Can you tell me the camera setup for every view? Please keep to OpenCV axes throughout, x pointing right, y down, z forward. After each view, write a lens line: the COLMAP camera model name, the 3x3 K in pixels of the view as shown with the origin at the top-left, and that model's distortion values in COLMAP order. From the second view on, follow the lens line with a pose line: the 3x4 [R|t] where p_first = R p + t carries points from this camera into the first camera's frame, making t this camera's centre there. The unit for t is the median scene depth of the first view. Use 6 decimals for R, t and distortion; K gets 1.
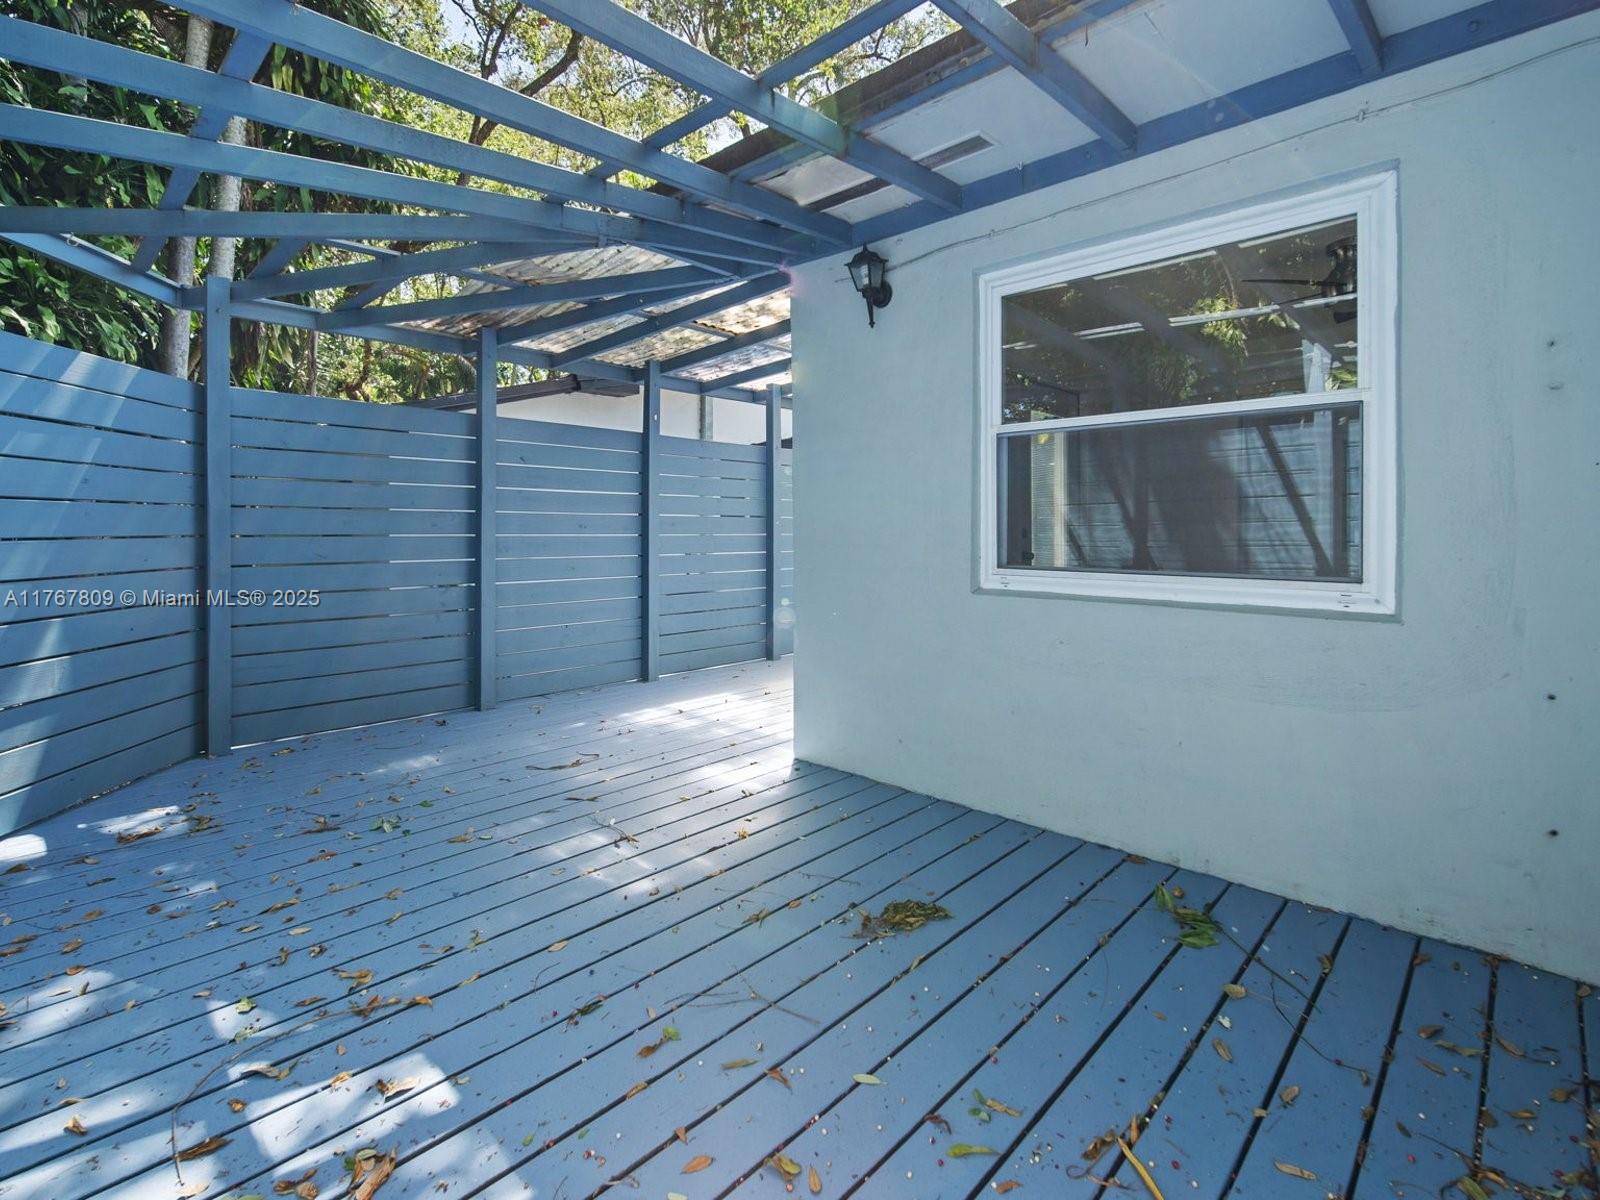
lens RADIAL K [[750.6, 0, 791.4], [0, 750.6, 584.1], [0, 0, 1]] dist [-0.002565, 0.000036]
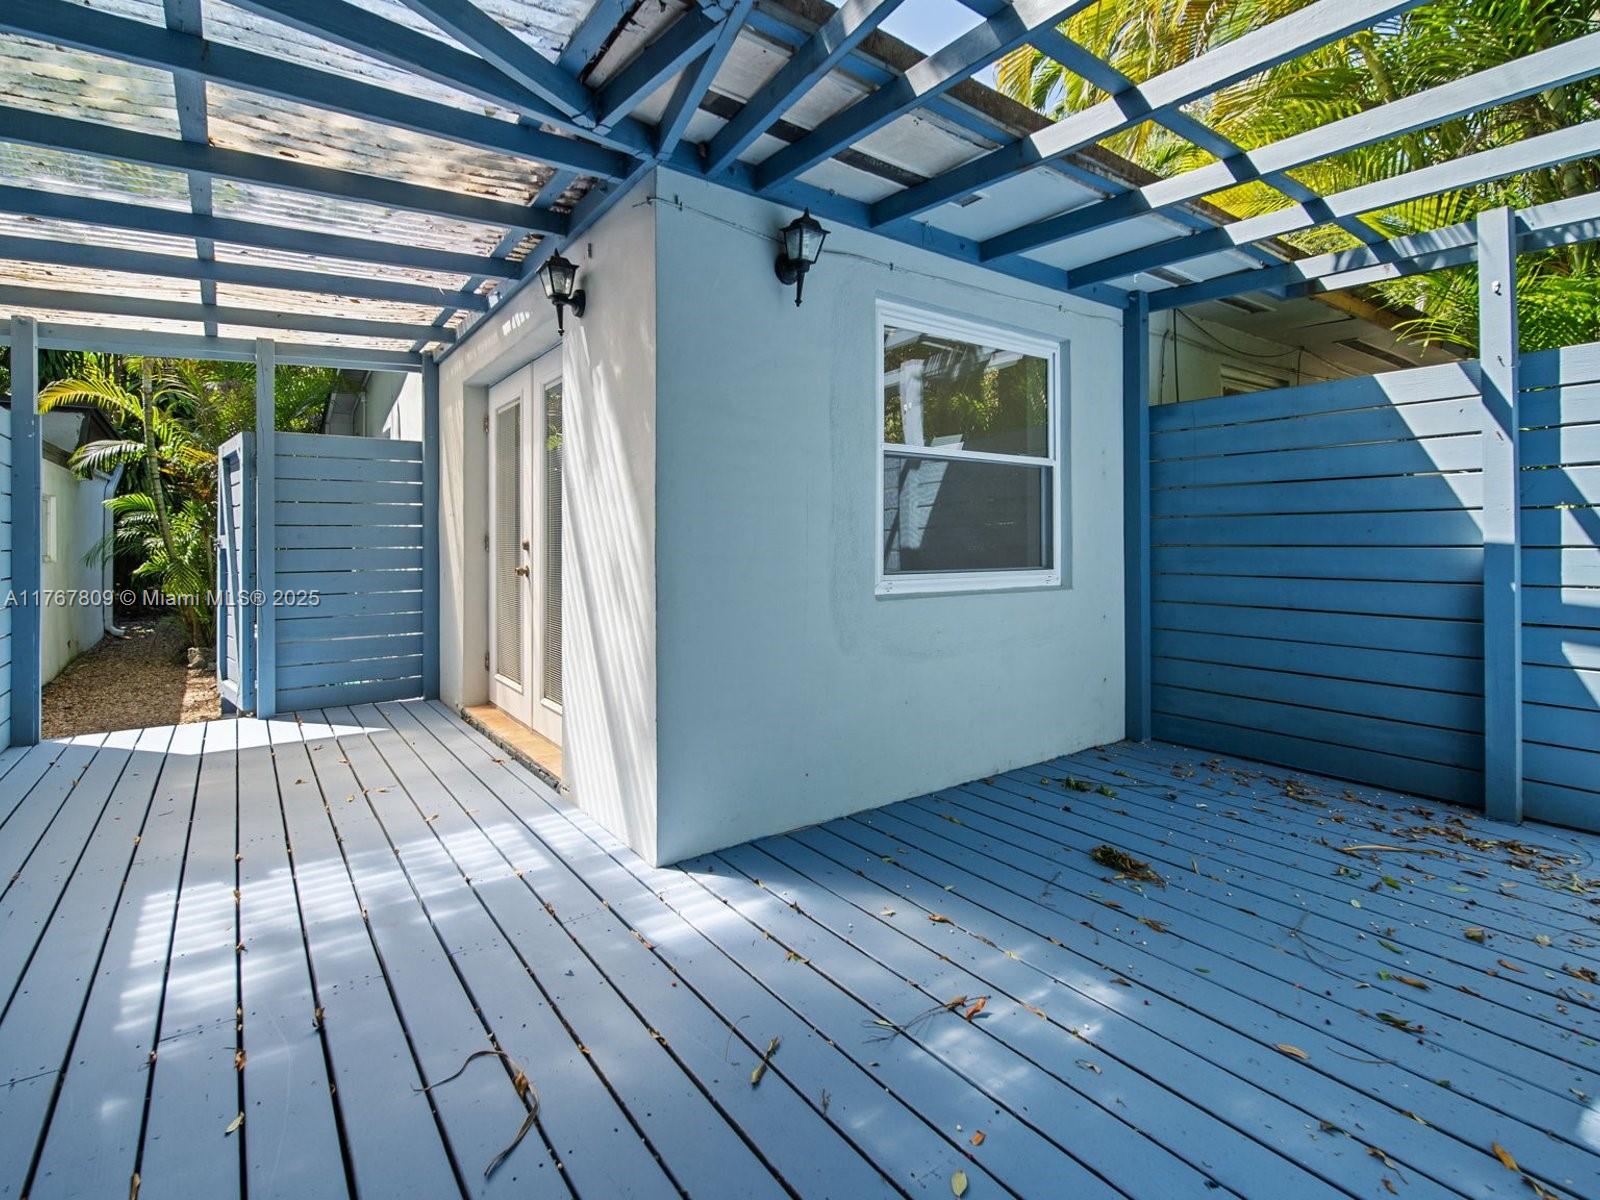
lens RADIAL K [[750.6, 0, 791.4], [0, 750.6, 584.1], [0, 0, 1]] dist [-0.002565, 0.000036]
pose [[0.200450, -0.052315, 0.978306, -0.904300], [0.080201, 0.996098, 0.036834, -0.066521], [-0.976416, 0.071078, 0.203863, 1.021457]]
